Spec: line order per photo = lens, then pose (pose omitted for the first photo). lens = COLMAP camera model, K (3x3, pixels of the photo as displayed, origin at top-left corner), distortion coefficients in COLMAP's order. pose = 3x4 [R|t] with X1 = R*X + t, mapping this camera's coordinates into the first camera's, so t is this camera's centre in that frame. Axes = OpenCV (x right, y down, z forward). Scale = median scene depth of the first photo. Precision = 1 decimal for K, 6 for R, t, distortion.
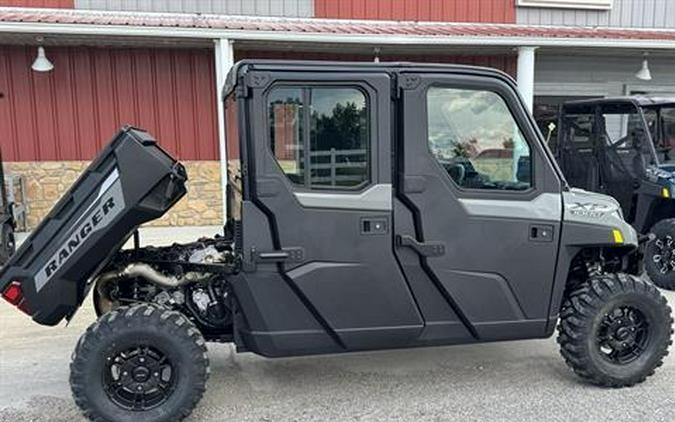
lens RADIAL K [[664.9, 0, 334.2], [0, 664.9, 253.7], [0, 0, 1]] dist [0.126880, -0.250214]
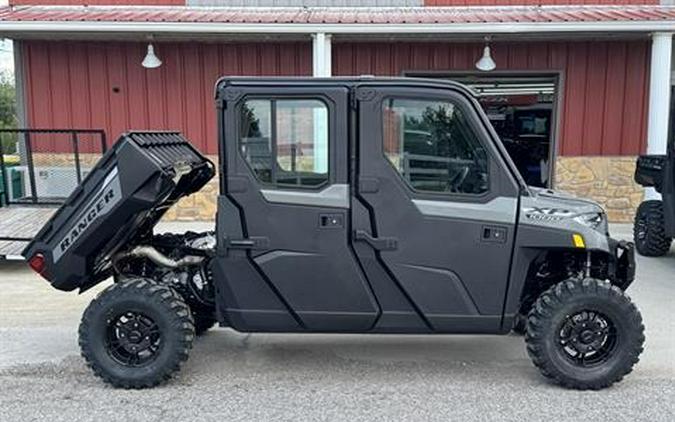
lens RADIAL K [[774.7, 0, 336.8], [0, 774.7, 250.8], [0, 0, 1]] dist [0.095778, -0.014120]
pose [[0.971381, 0.045219, -0.233182, 0.350010], [-0.048246, 0.998809, -0.007292, 0.016377], [0.232575, 0.018333, 0.972406, -0.254633]]
